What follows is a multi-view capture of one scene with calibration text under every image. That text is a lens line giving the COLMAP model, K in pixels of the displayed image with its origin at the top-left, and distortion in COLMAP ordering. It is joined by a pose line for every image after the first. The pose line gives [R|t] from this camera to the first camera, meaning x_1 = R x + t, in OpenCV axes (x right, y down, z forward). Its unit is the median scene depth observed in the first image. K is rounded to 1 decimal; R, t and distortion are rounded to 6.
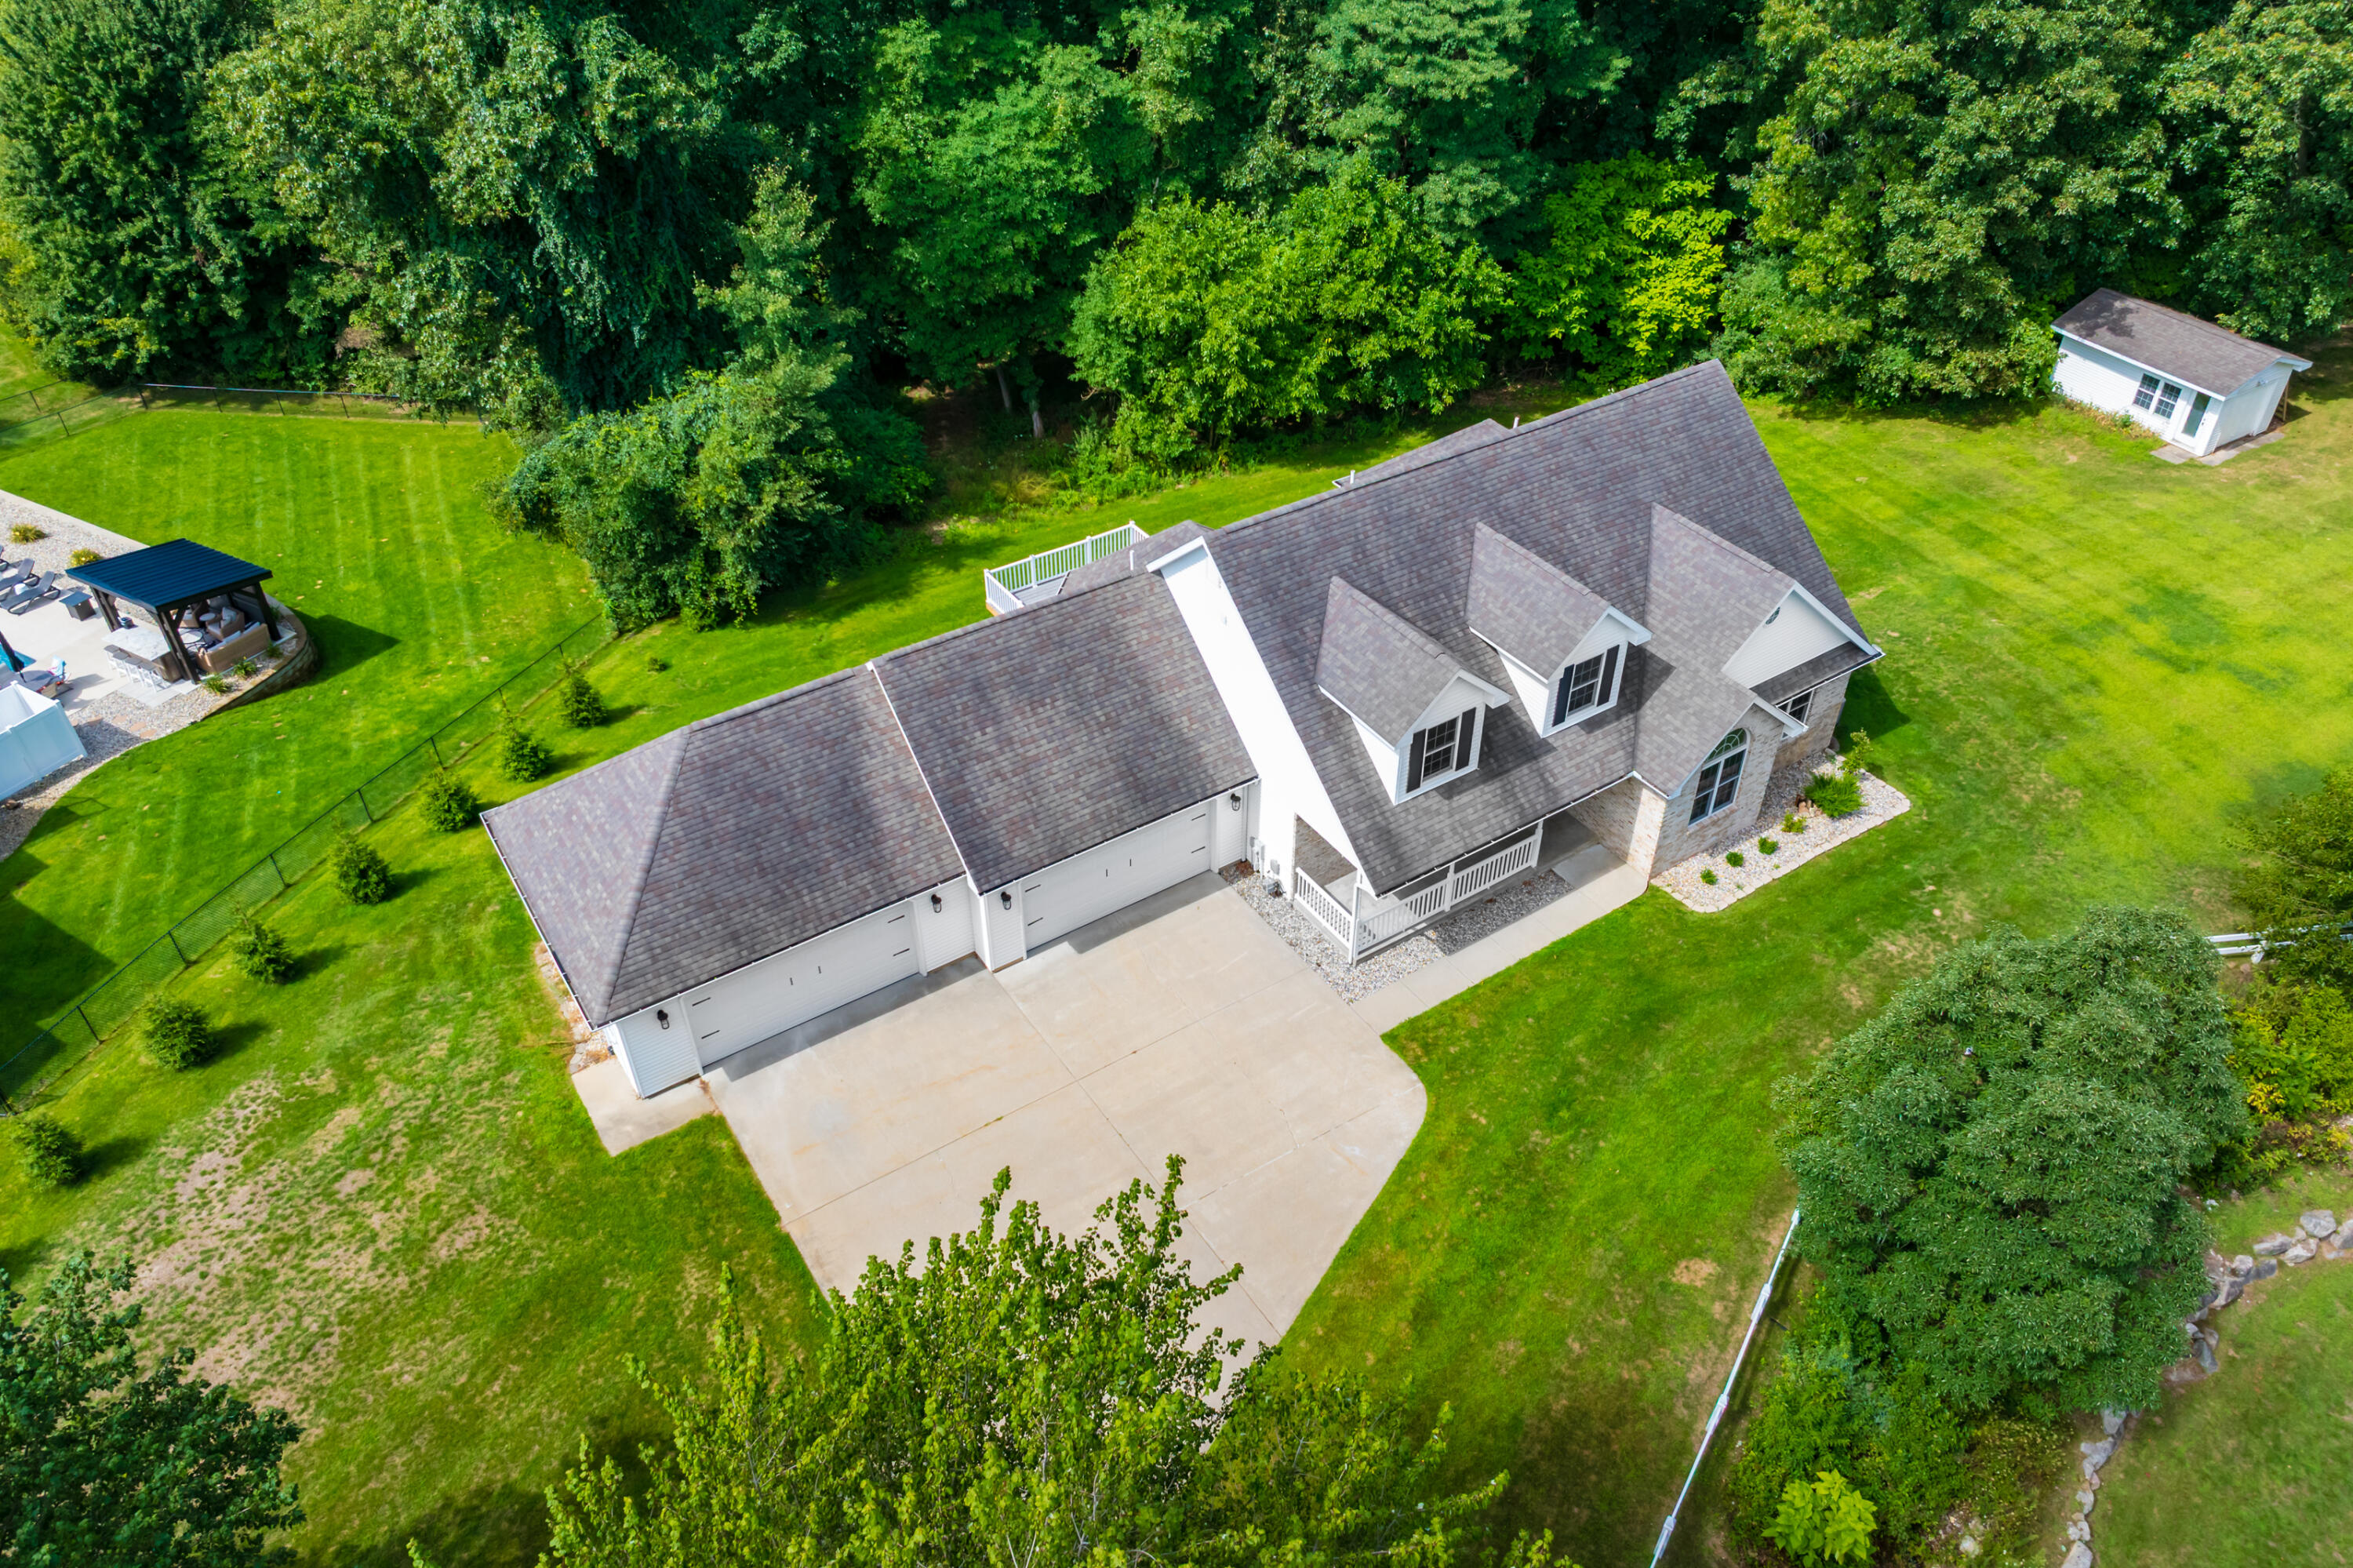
lens RADIAL K [[1667.4, 0, 1176.5], [0, 1667.4, 784.0], [0, 0, 1]] dist [-0.047171, 0.032419]
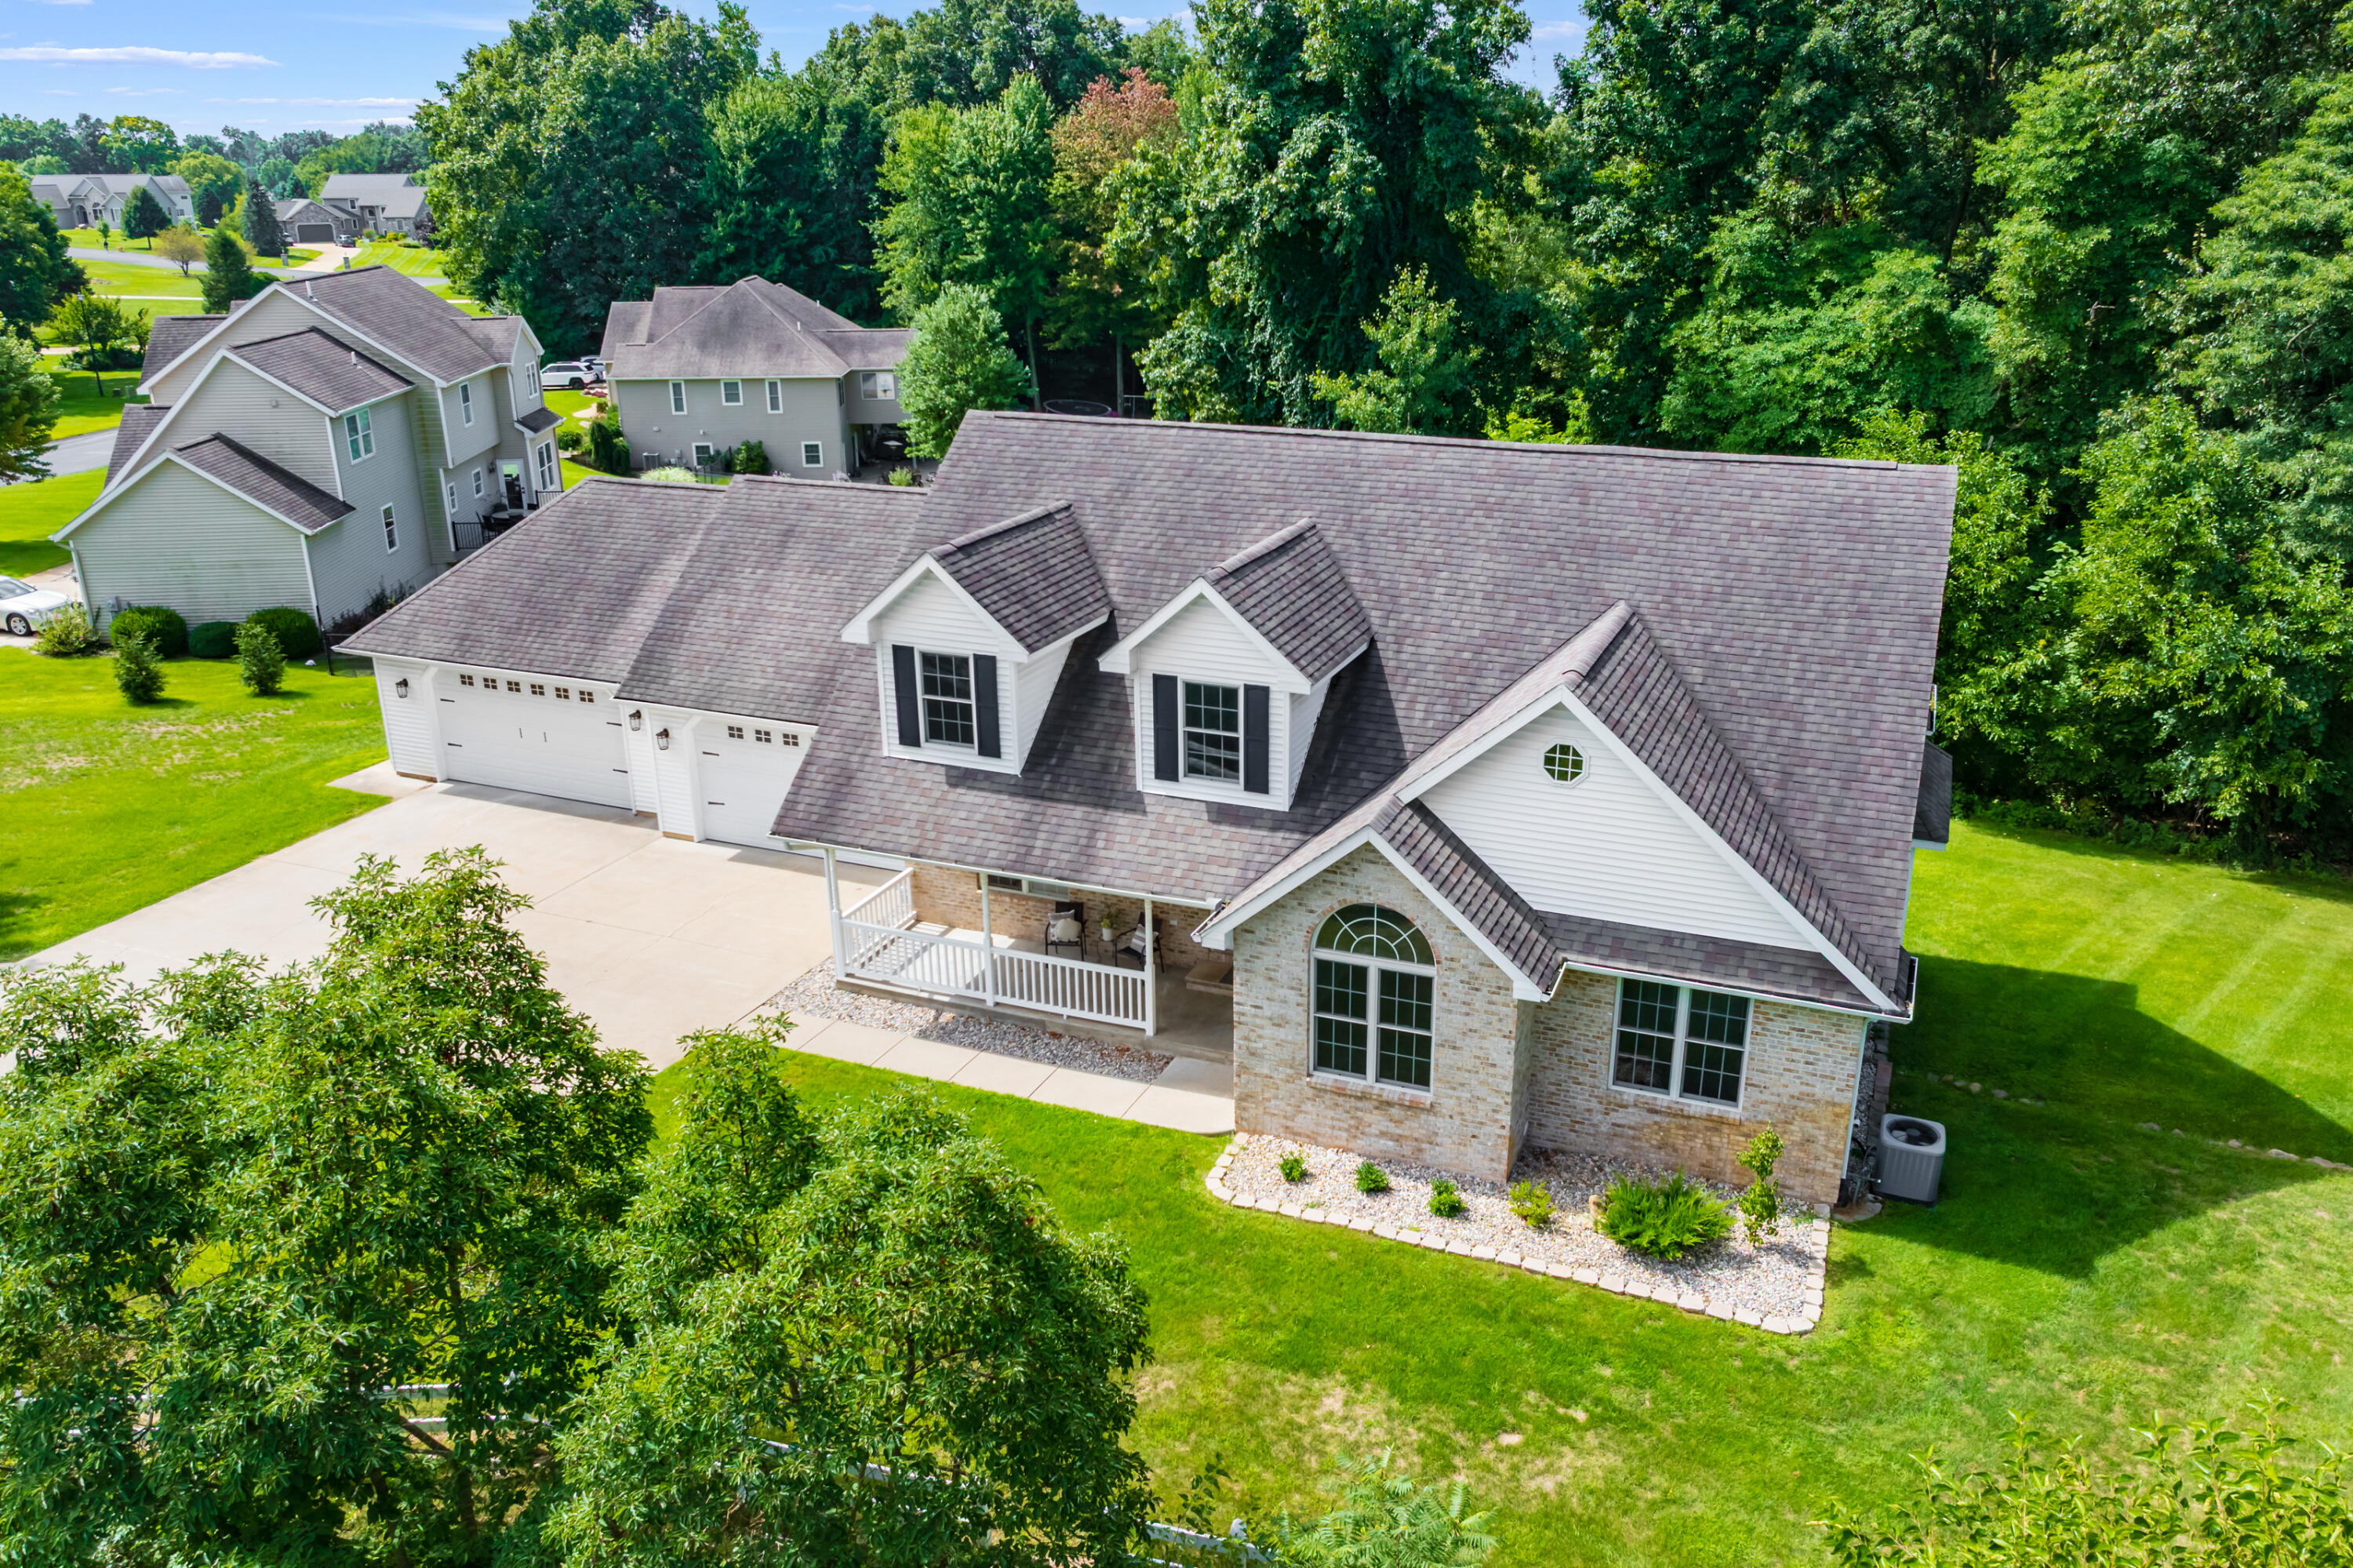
lens RADIAL K [[1708.4, 0, 1230.9], [0, 1708.4, 782.9], [0, 0, 1]] dist [-0.007857, -0.002168]
pose [[0.569986, 0.287383, -0.769758, 0.512668], [-0.513700, 0.855808, -0.060872, -0.005588], [0.641271, 0.430121, 0.635427, 0.414619]]
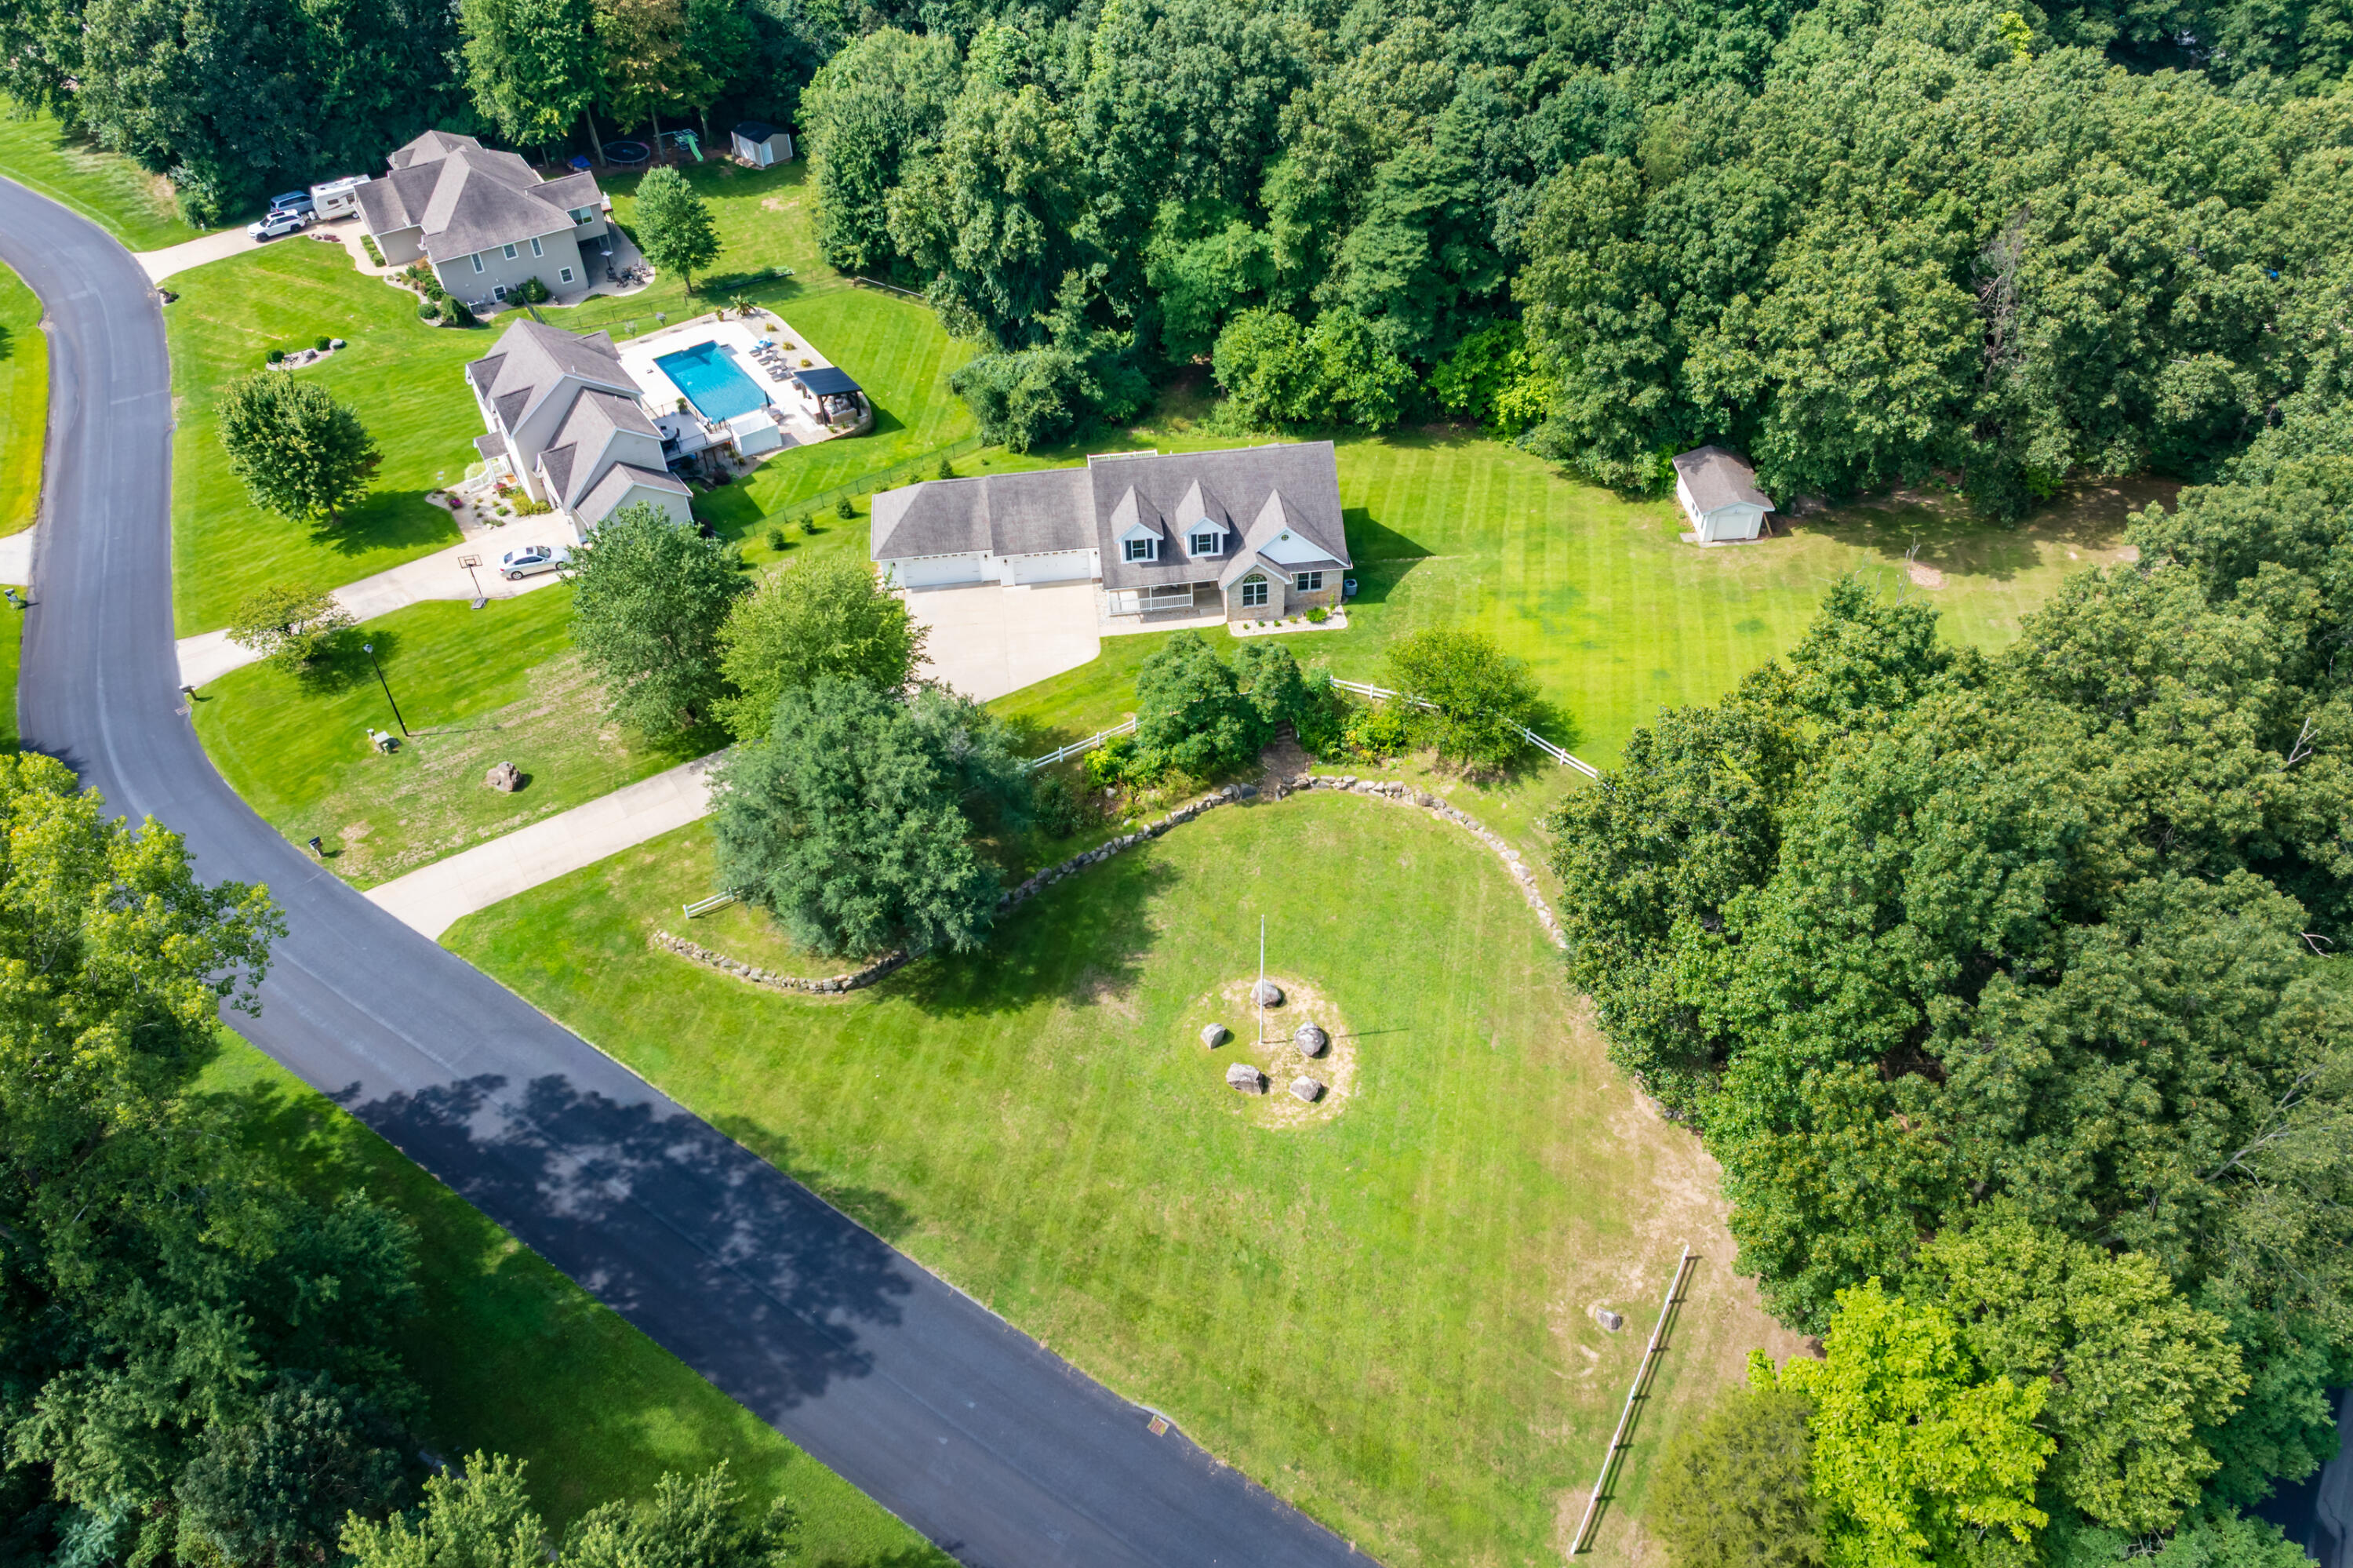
lens RADIAL K [[1626.0, 0, 1176.5], [0, 1626.0, 784.0], [0, 0, 1]] dist [-0.028545, 0.001387]
pose [[0.895337, 0.298544, -0.330518, 0.860149], [-0.265720, 0.953602, 0.141546, -0.032820], [0.357441, -0.038907, 0.933125, -1.135582]]
